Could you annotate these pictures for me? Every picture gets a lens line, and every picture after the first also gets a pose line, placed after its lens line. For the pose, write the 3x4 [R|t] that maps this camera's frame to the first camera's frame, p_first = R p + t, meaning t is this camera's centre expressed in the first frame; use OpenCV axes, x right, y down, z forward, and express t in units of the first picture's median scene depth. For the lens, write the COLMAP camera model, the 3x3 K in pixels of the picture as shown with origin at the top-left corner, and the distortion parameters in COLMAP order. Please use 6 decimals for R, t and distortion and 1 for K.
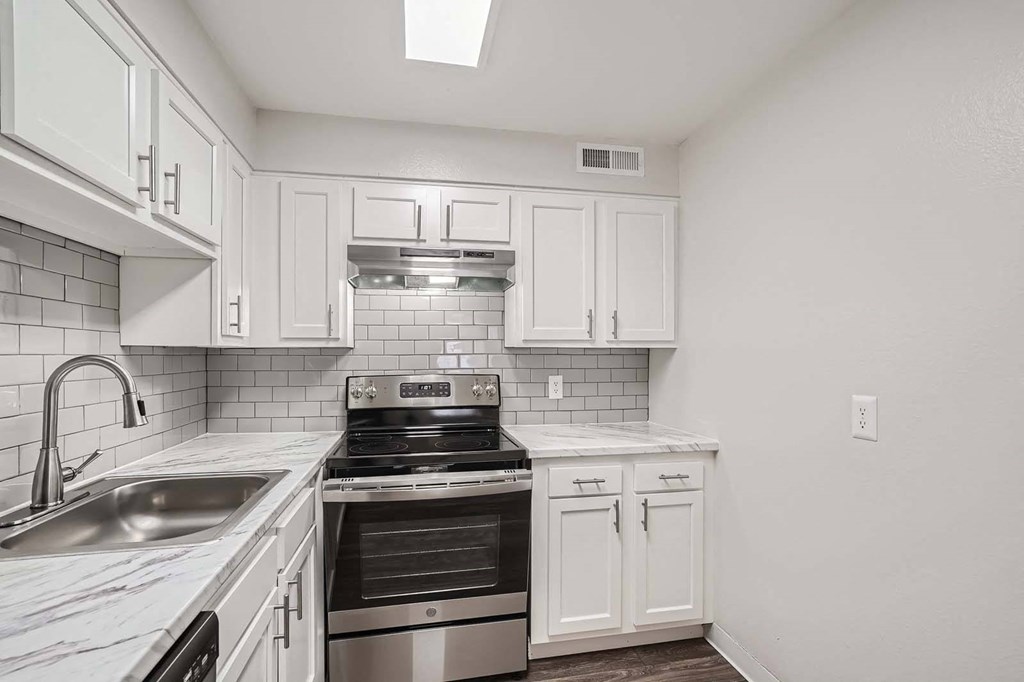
lens RADIAL K [[468.1, 0, 508.7], [0, 468.1, 356.7], [0, 0, 1]] dist [-0.019355, 0.000153]
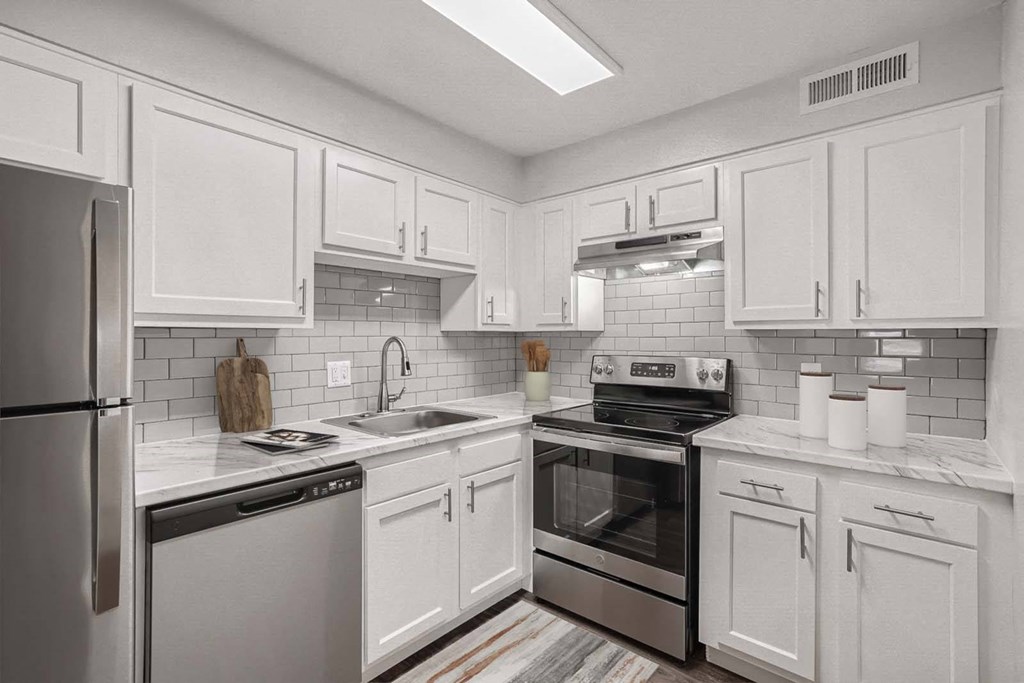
lens RADIAL K [[479.4, 0, 512.0], [0, 479.4, 341.5], [0, 0, 1]] dist [0.001362, 0.000559]
pose [[0.620366, 0.011160, -0.784233, 0.543941], [-0.005765, 0.999937, 0.009669, -0.003281], [0.784291, -0.001477, 0.620391, 0.086096]]
